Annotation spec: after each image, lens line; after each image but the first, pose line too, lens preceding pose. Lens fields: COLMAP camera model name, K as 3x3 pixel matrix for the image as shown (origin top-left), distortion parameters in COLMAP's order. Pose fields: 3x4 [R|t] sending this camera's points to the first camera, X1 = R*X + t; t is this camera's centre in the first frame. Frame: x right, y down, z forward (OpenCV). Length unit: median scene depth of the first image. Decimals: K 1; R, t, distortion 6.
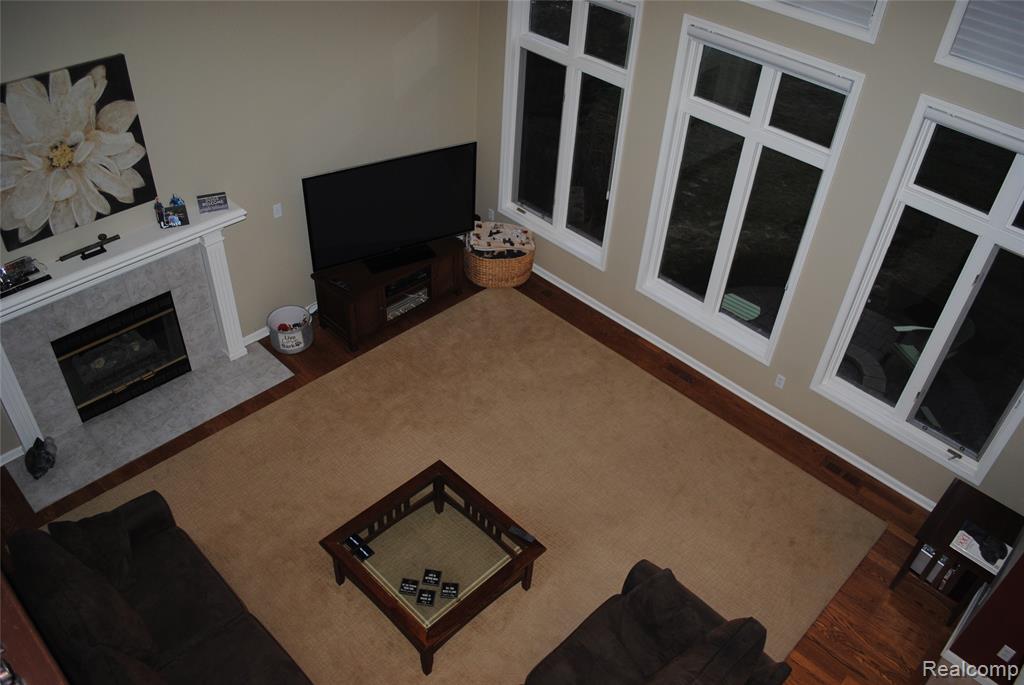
lens RADIAL K [[807.4, 0, 516.6], [0, 807.4, 334.0], [0, 0, 1]] dist [-0.066102, 0.010723]
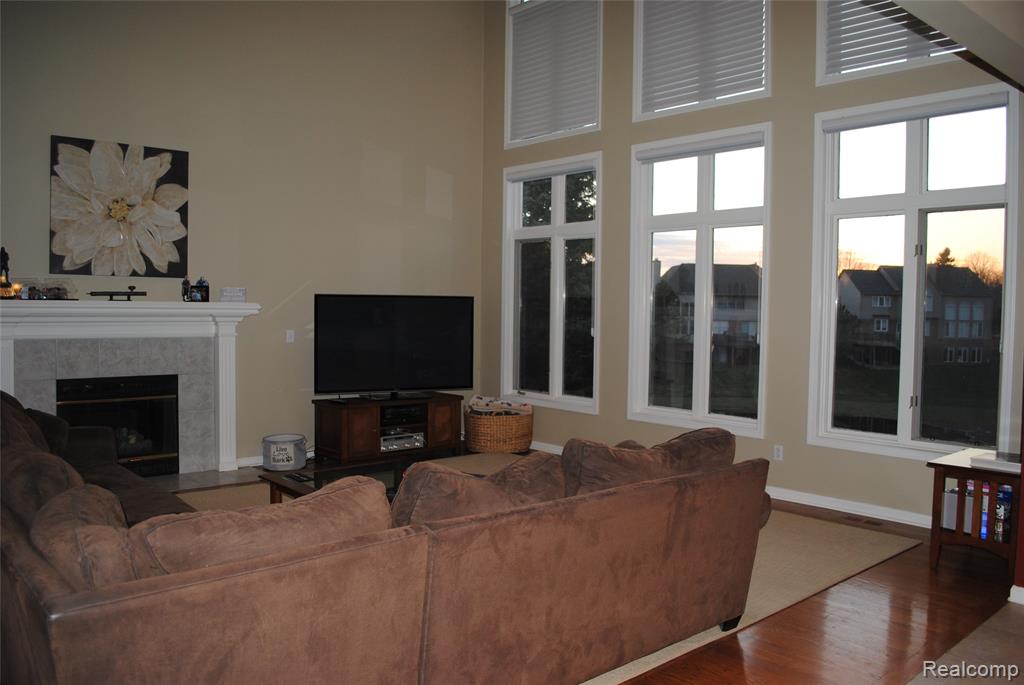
lens RADIAL K [[807.4, 0, 516.6], [0, 807.4, 334.0], [0, 0, 1]] dist [-0.066102, 0.010723]
pose [[0.996965, -0.040038, -0.066760, 0.102303], [-0.008532, 0.796235, -0.604928, 0.593586], [0.077377, 0.603661, 0.793477, 0.161469]]
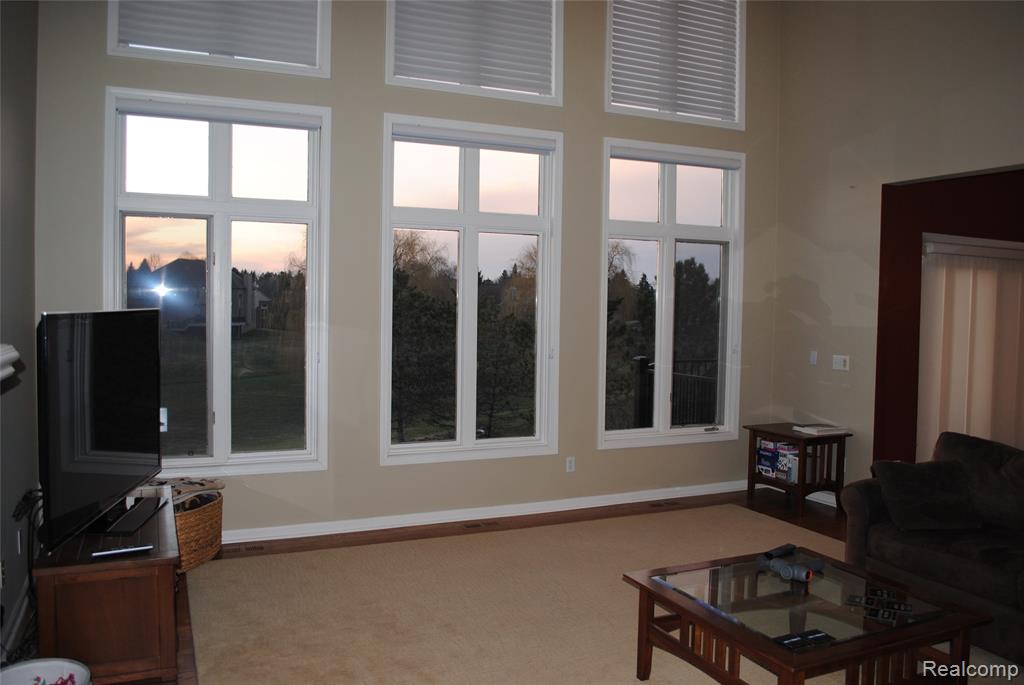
lens RADIAL K [[807.4, 0, 516.6], [0, 807.4, 334.0], [0, 0, 1]] dist [-0.066102, 0.010723]
pose [[0.356644, -0.068578, 0.931720, -0.651698], [0.602009, 0.779509, -0.173062, 0.074298], [-0.714416, 0.622625, 0.319292, 0.733426]]
